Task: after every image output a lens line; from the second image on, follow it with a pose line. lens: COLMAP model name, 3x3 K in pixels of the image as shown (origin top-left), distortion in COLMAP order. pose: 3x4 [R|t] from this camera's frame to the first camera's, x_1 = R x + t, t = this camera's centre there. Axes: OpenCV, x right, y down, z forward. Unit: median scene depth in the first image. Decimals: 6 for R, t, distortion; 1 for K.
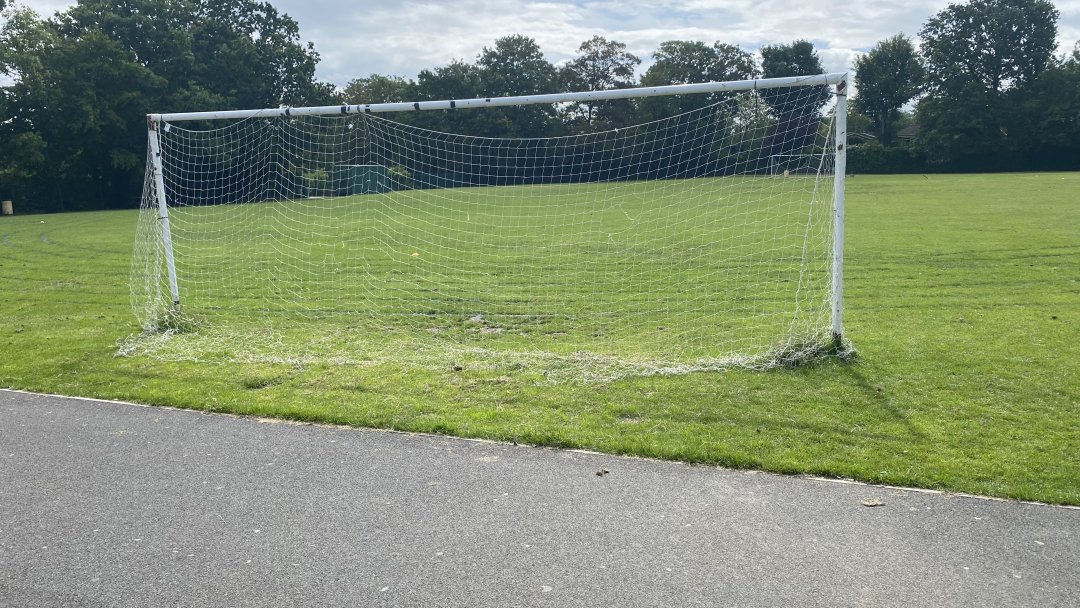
lens RADIAL K [[785.1, 0, 528.6], [0, 785.1, 305.6], [0, 0, 1]] dist [0.002865, -0.028026]
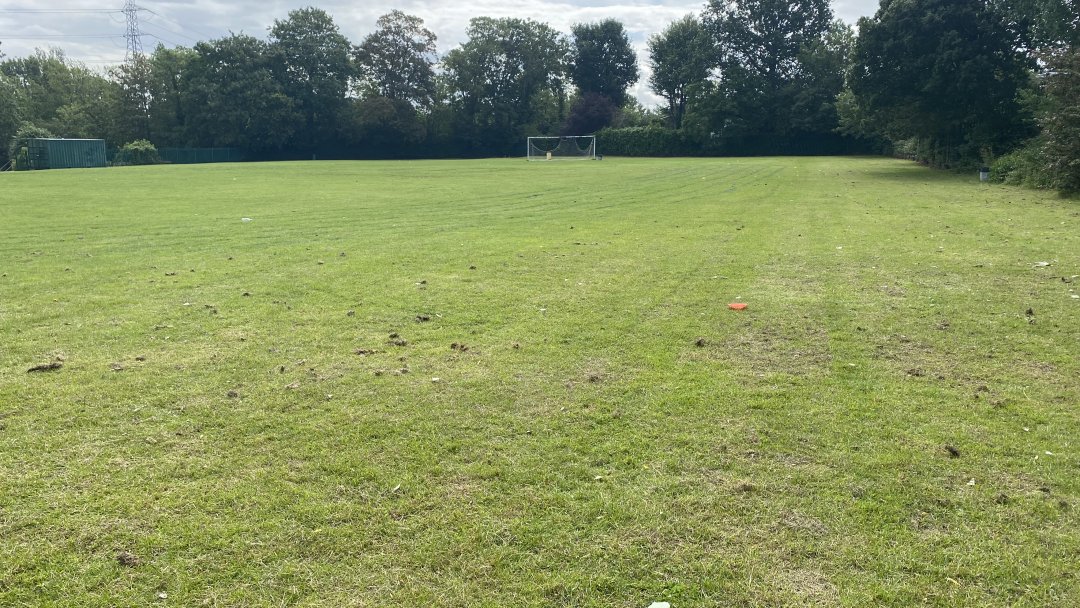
lens RADIAL K [[785.1, 0, 528.6], [0, 785.1, 305.6], [0, 0, 1]] dist [0.002865, -0.028026]
pose [[0.999458, 0.010493, 0.031194, 0.228640], [-0.011349, 0.999560, 0.027388, -0.006060], [-0.030893, -0.027727, 0.999138, 0.014134]]
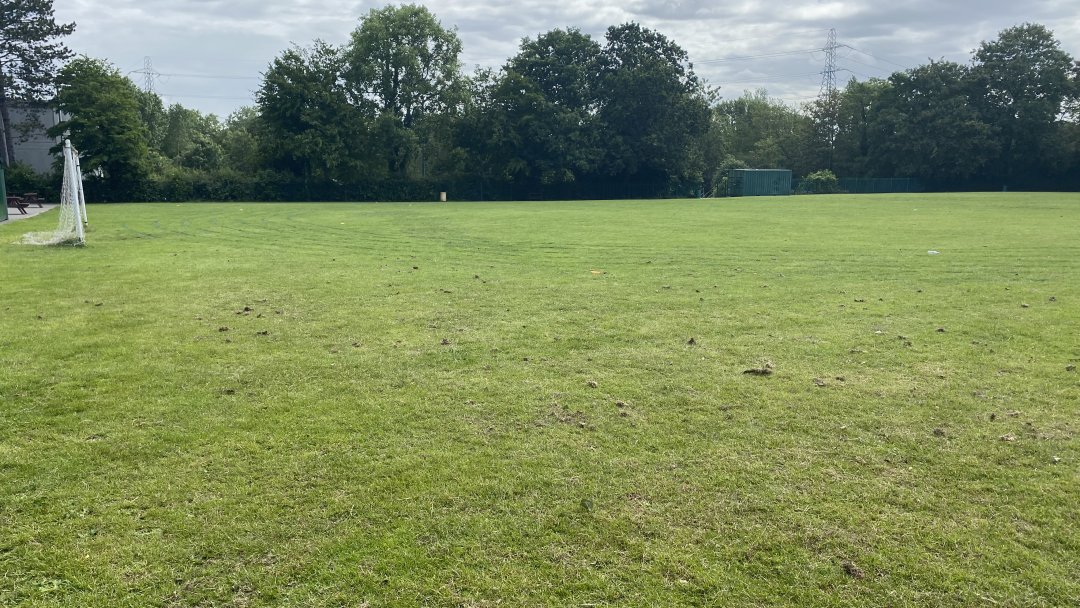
lens RADIAL K [[785.1, 0, 528.6], [0, 785.1, 305.6], [0, 0, 1]] dist [0.002865, -0.028026]
pose [[0.732993, 0.123455, -0.668940, 0.199693], [-0.125560, 0.991050, 0.045319, -0.002704], [0.668548, 0.050774, 0.741934, -0.000567]]
